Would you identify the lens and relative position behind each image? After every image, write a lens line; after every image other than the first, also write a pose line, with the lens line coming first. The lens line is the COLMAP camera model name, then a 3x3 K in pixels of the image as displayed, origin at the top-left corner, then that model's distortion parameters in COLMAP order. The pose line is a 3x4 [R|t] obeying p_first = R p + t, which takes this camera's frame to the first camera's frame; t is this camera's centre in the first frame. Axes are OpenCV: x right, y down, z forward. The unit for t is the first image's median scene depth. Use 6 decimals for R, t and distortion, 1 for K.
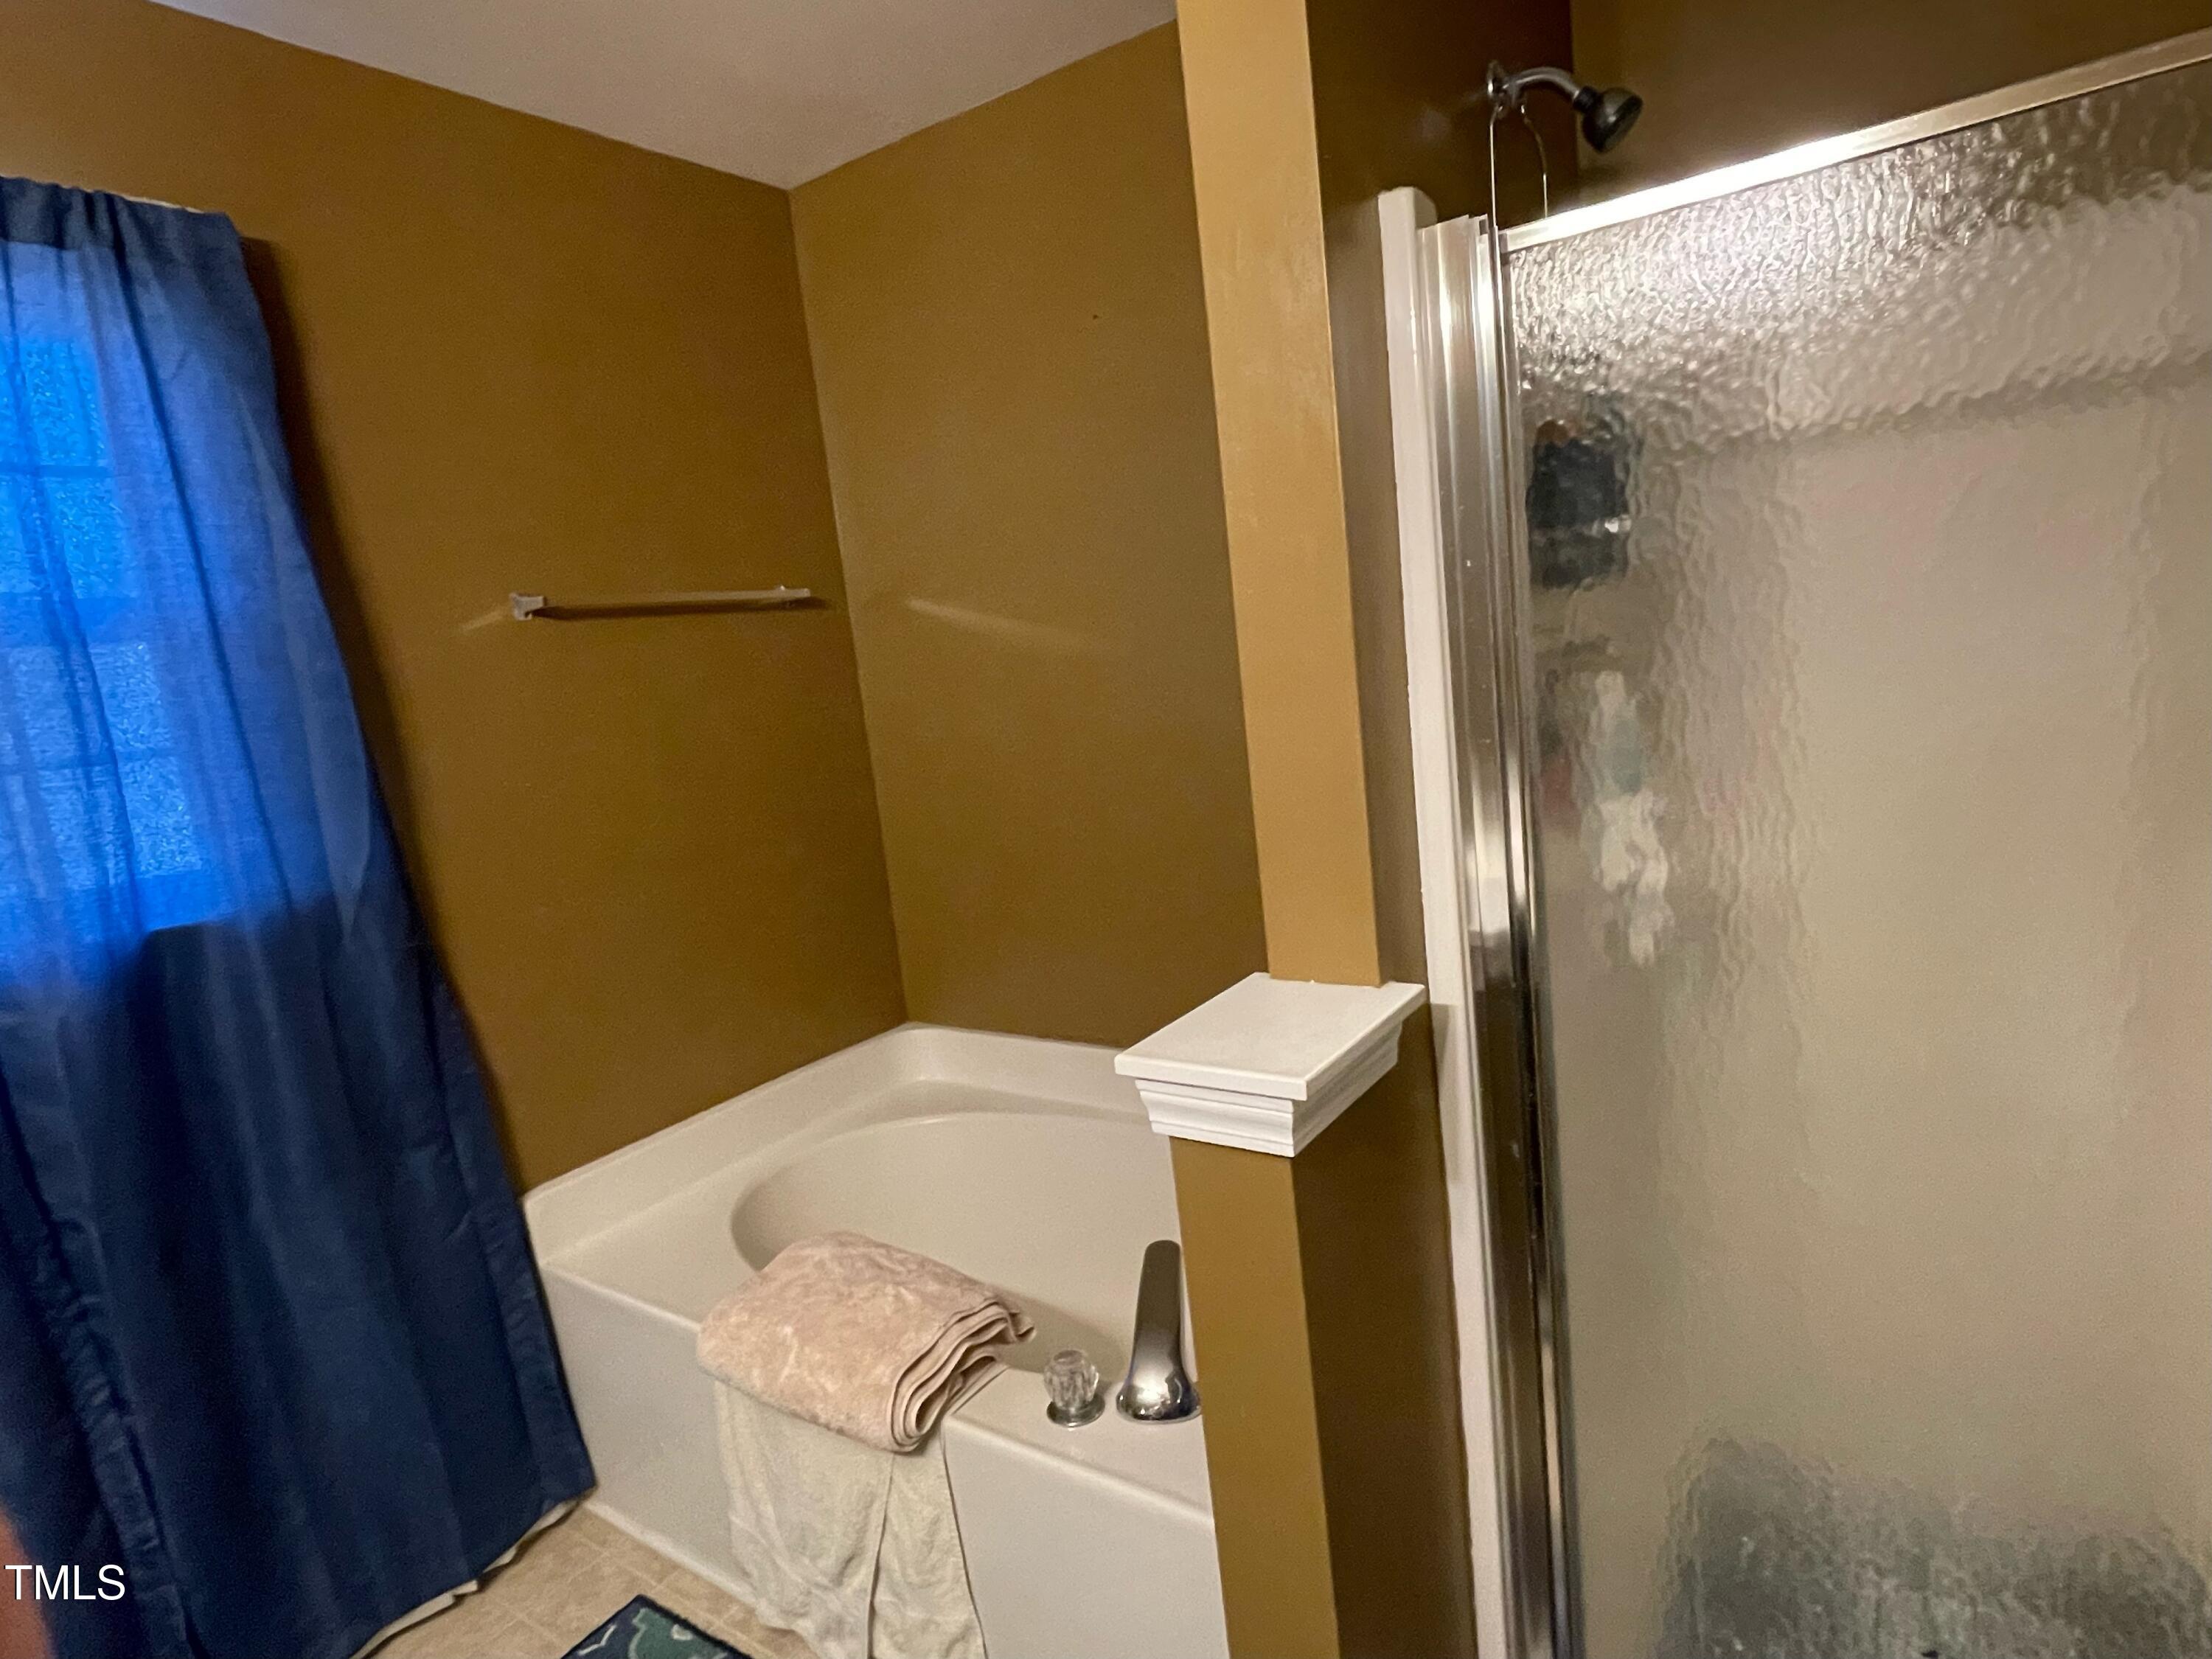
lens RADIAL K [[1213.4, 0, 1108.2], [0, 1213.4, 844.8], [0, 0, 1]] dist [-0.024510, 0.016149]
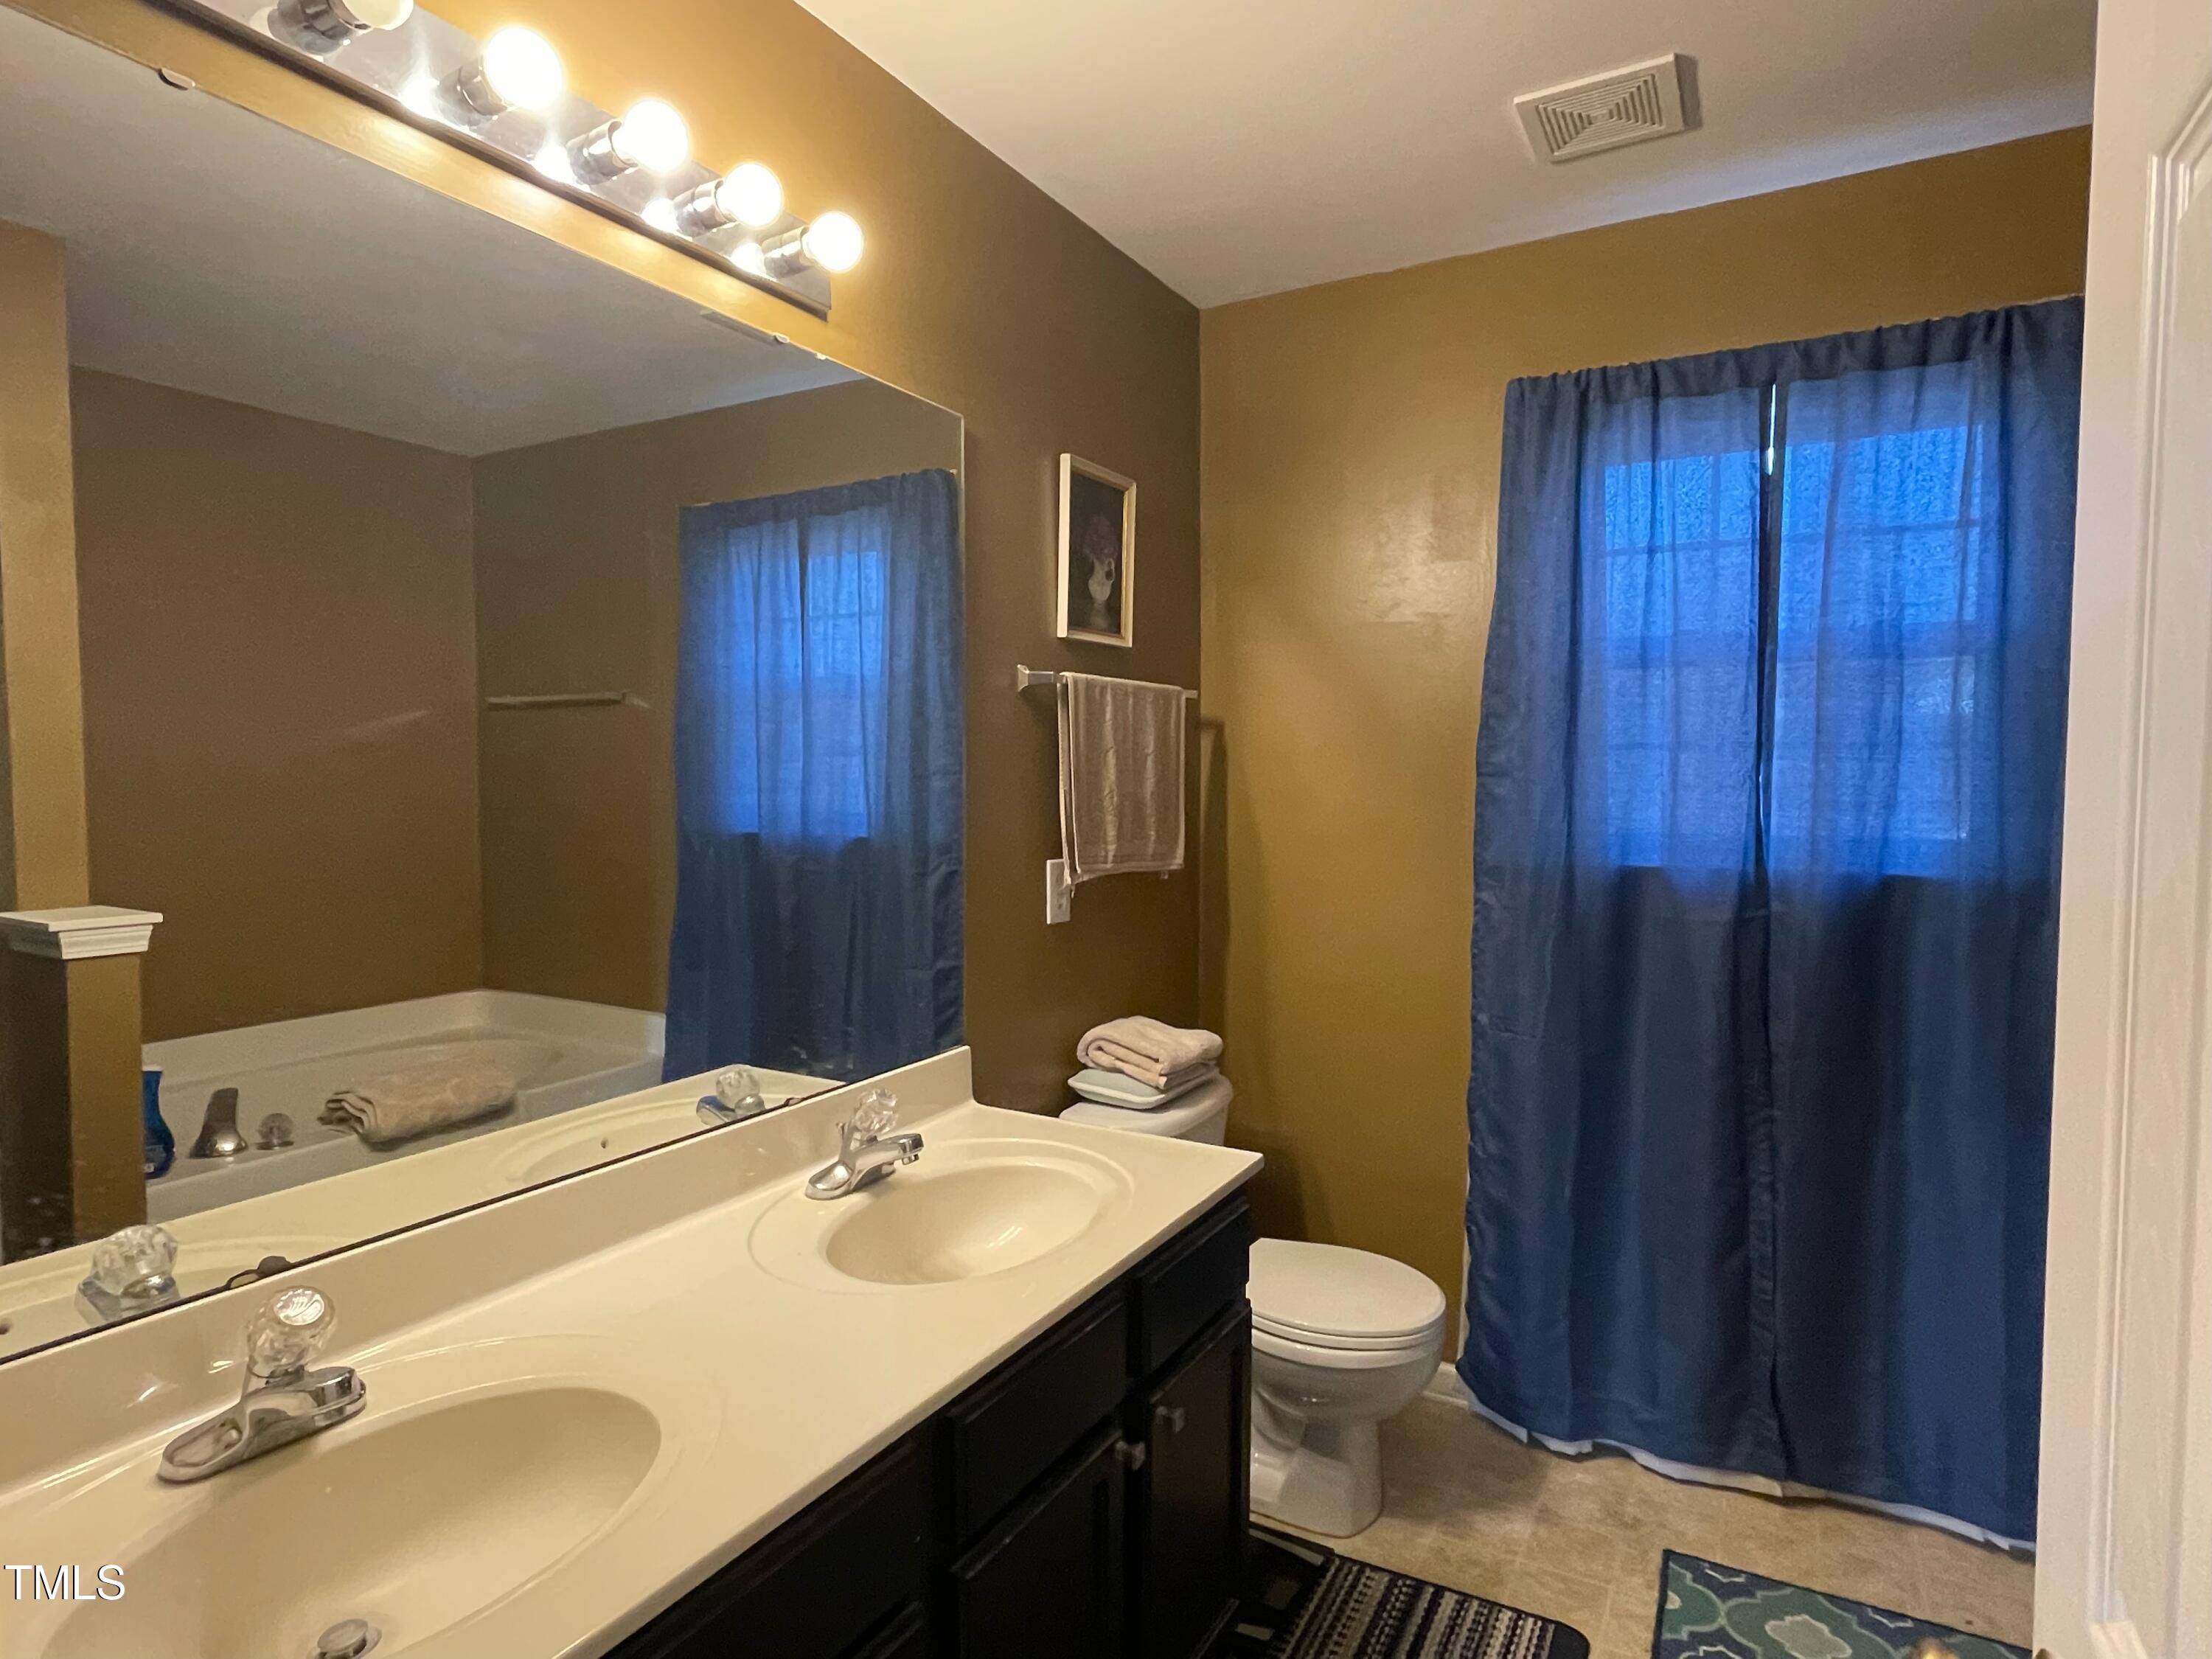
lens RADIAL K [[1207.9, 0, 1092.6], [0, 1207.9, 840.2], [0, 0, 1]] dist [-0.010161, 0.001804]
pose [[0.087733, 0.161760, -0.982923, 0.411282], [-0.173637, 0.974105, 0.144810, -0.003569], [0.980894, 0.157967, 0.113548, -0.011481]]
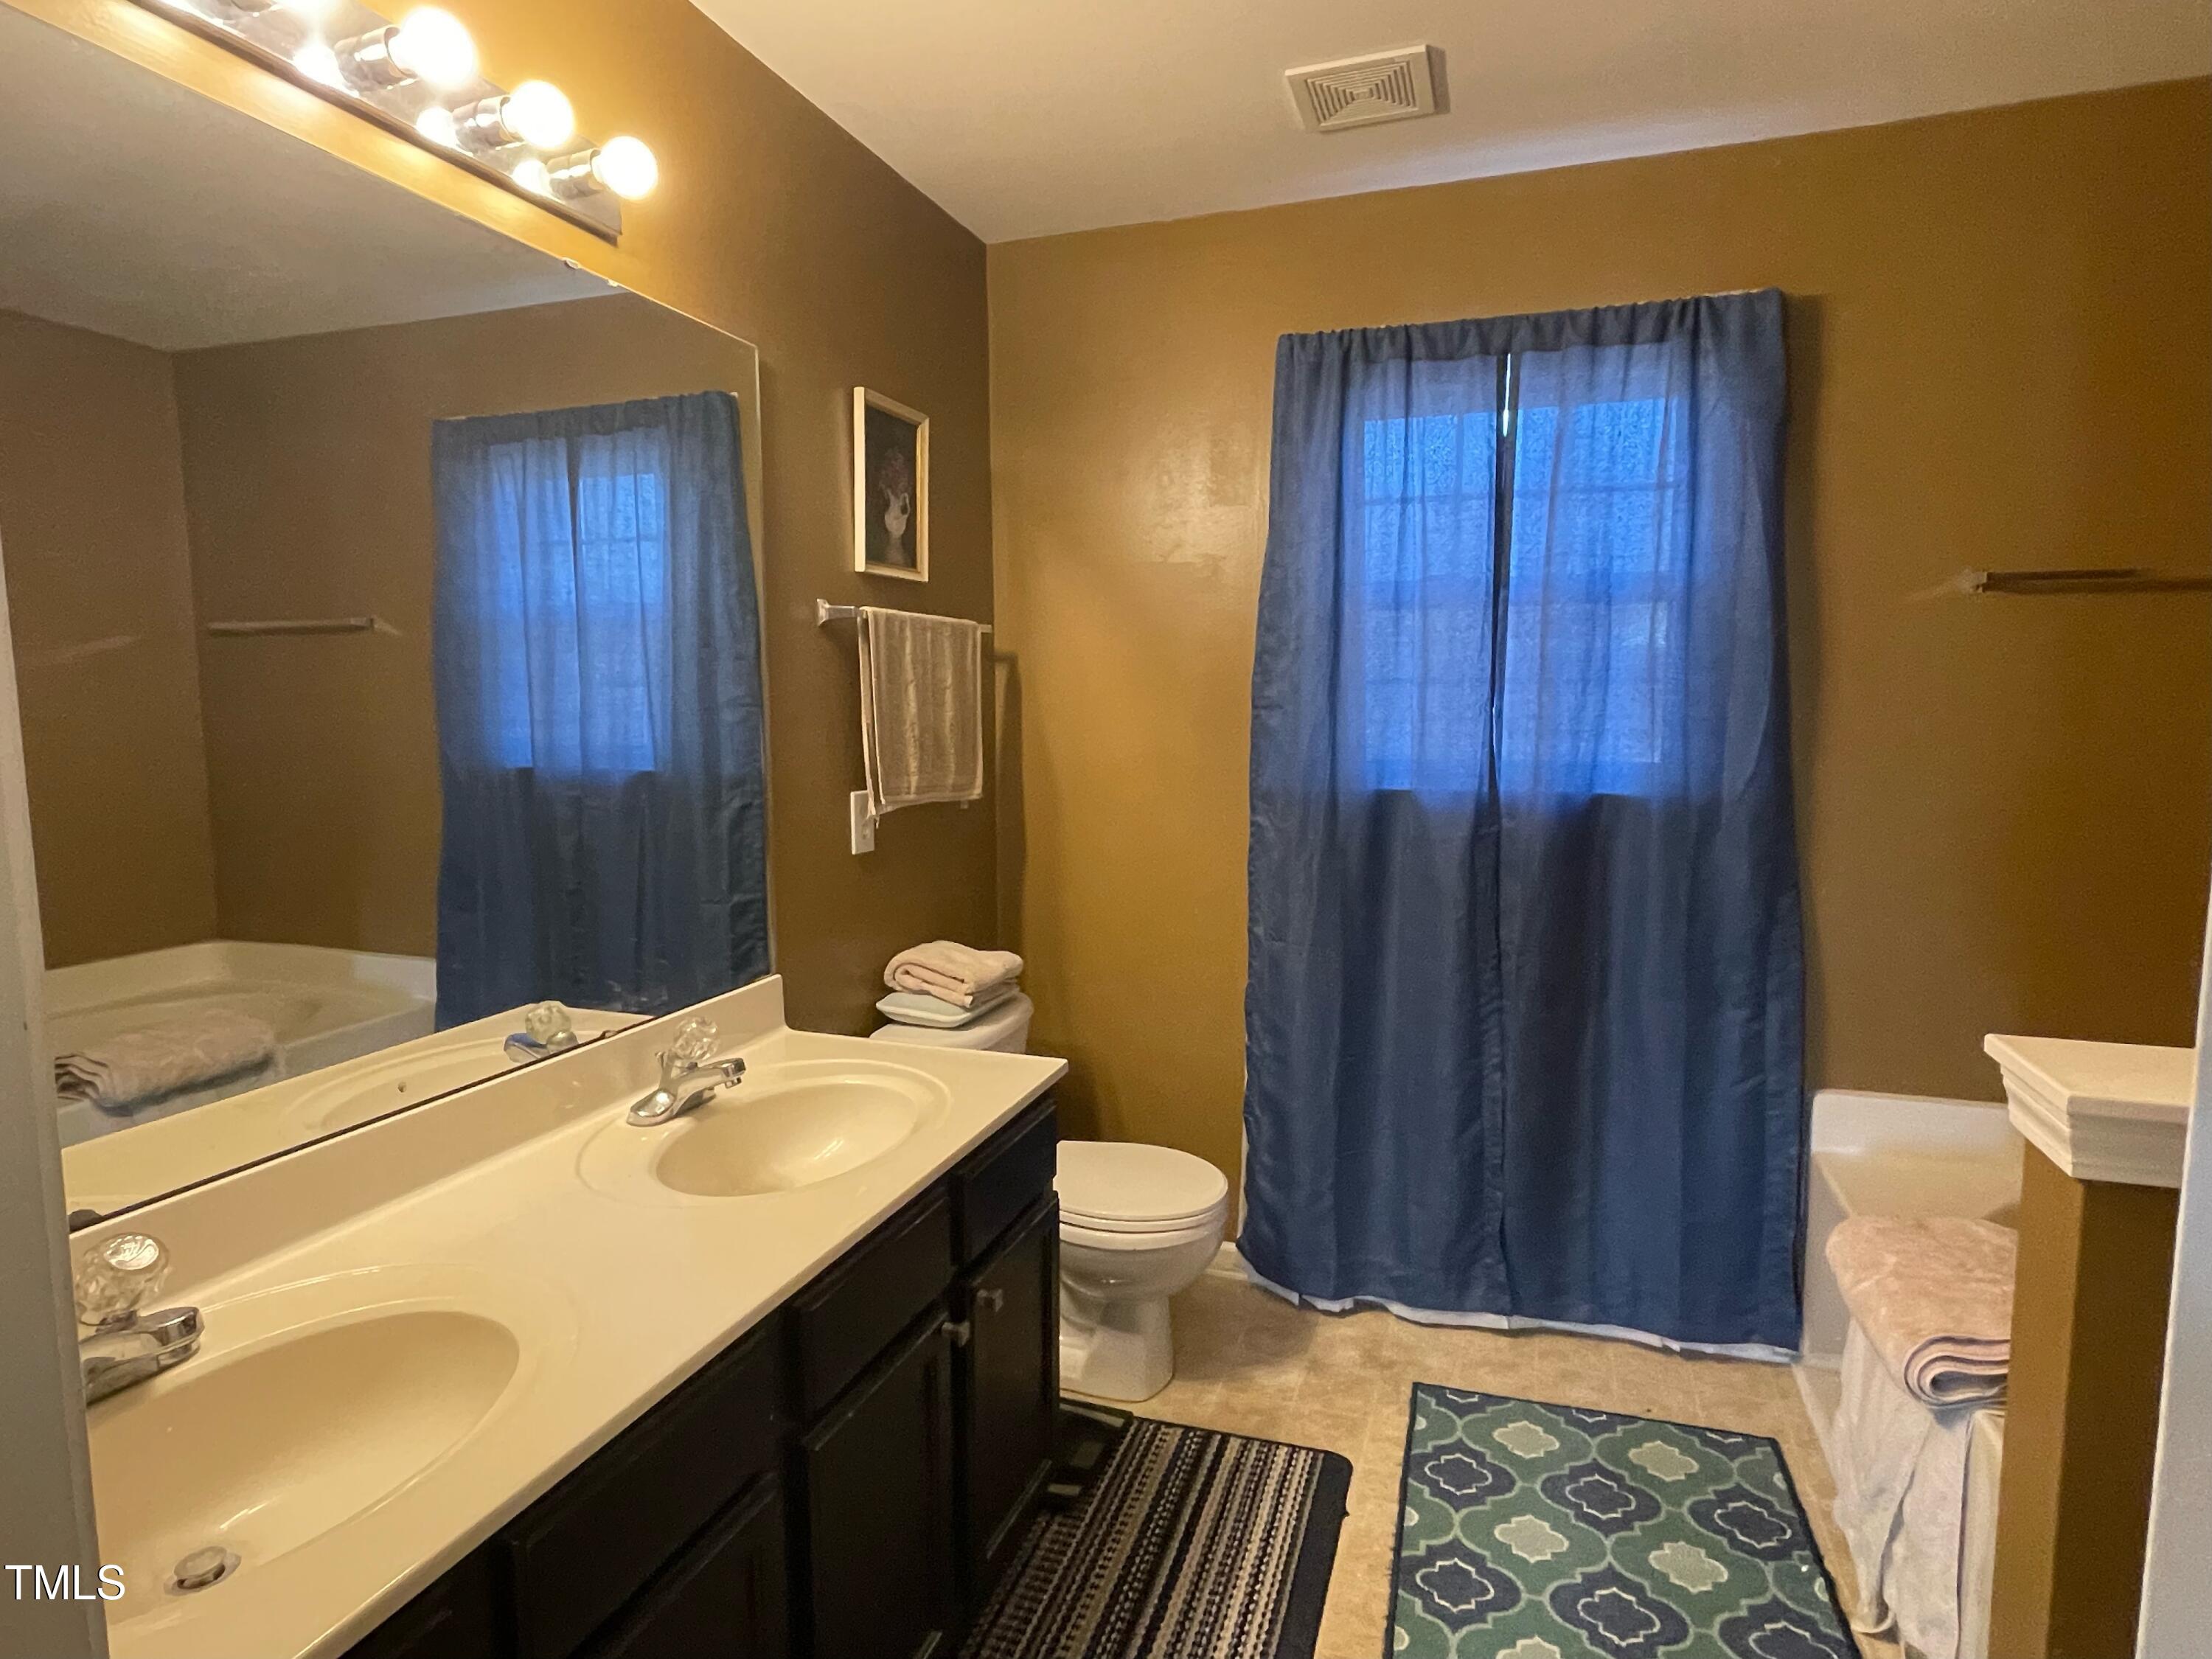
lens RADIAL K [[1195.4, 0, 1102.7], [0, 1195.4, 834.9], [0, 0, 1]] dist [-0.002488, -0.002236]
pose [[0.270277, 0.211653, -0.939230, 0.459482], [-0.186397, 0.968583, 0.164630, -0.009403], [0.944567, 0.130574, 0.301237, -0.038477]]
